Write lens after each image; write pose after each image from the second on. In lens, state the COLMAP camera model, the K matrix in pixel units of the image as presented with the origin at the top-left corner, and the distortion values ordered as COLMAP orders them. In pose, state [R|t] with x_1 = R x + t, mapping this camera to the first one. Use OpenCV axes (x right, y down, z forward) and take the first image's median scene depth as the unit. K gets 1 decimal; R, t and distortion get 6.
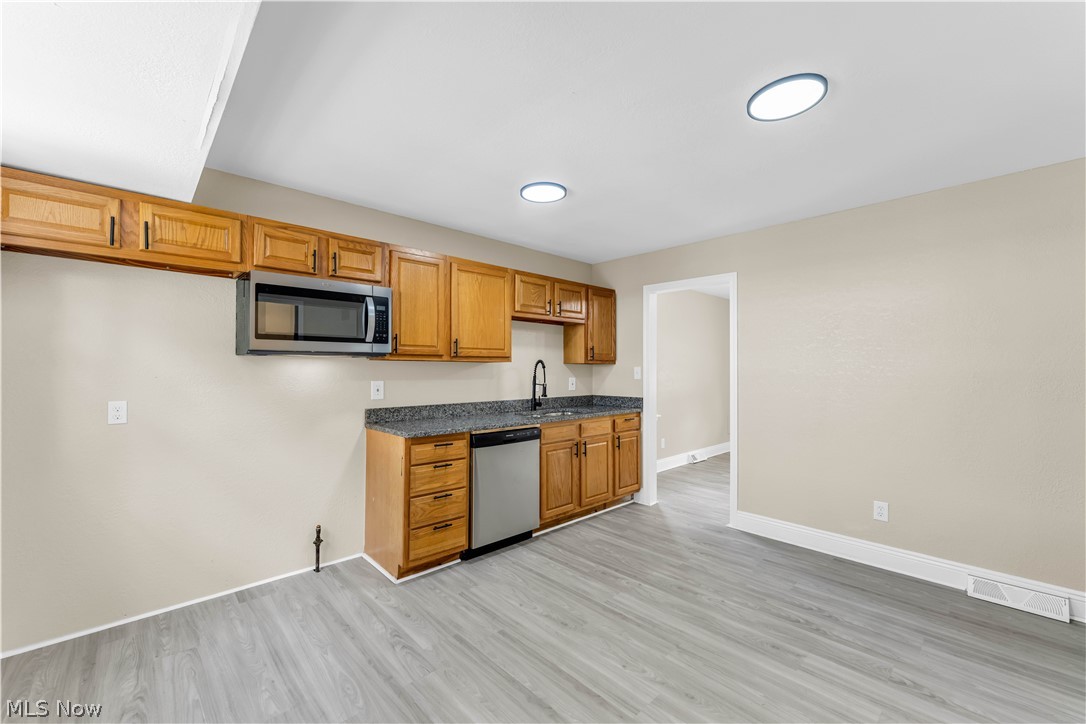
lens RADIAL K [[447.2, 0, 543.6], [0, 447.2, 366.7], [0, 0, 1]] dist [-0.000082, -0.000633]
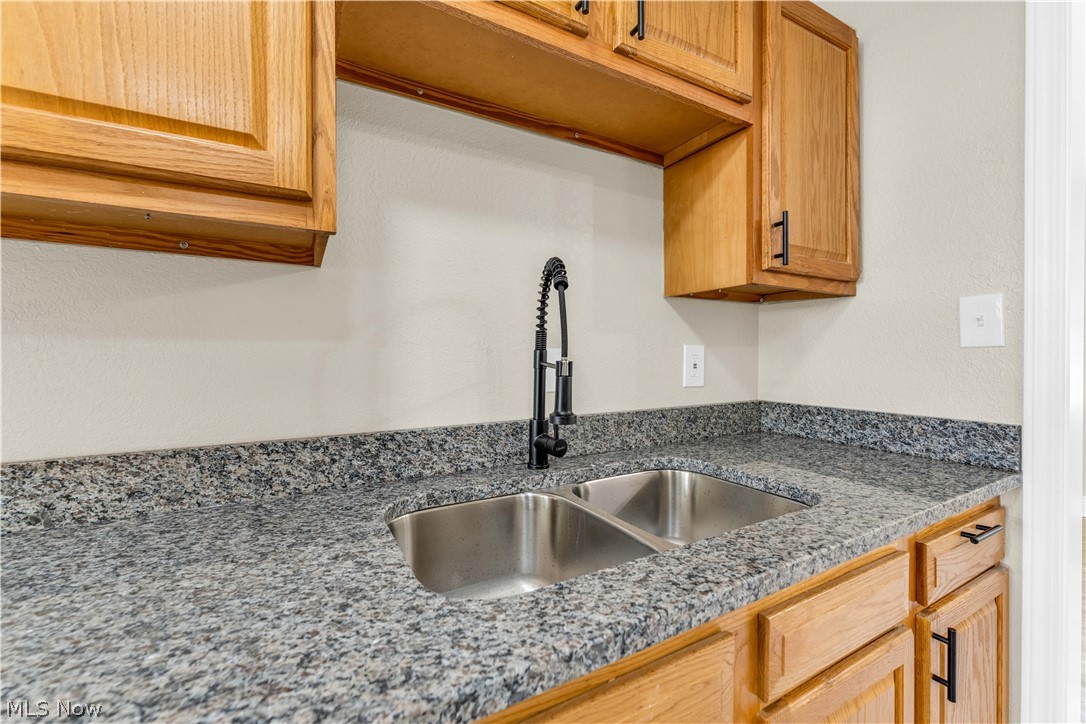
lens RADIAL K [[447.2, 0, 545.0], [0, 447.2, 359.3], [0, 0, 1]] dist [-0.000082, -0.000633]
pose [[0.971046, 0.001138, -0.238891, 0.056988], [0.002944, 0.999856, 0.016729, 0.043060], [0.238876, -0.016948, 0.970902, 1.013723]]
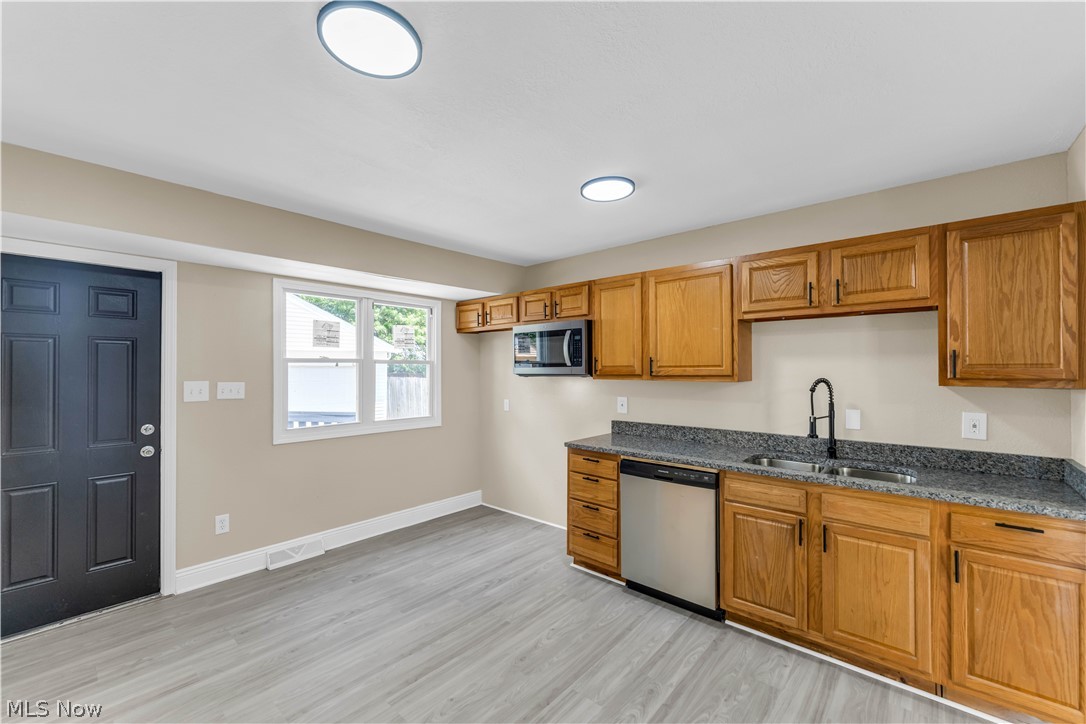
lens RADIAL K [[447.2, 0, 534.2], [0, 447.2, 367.2], [0, 0, 1]] dist [-0.000082, -0.000633]
pose [[0.072912, -0.004112, -0.997330, 0.772423], [0.010326, 0.999941, -0.003368, -0.043028], [0.997285, -0.010053, 0.072950, 0.724349]]
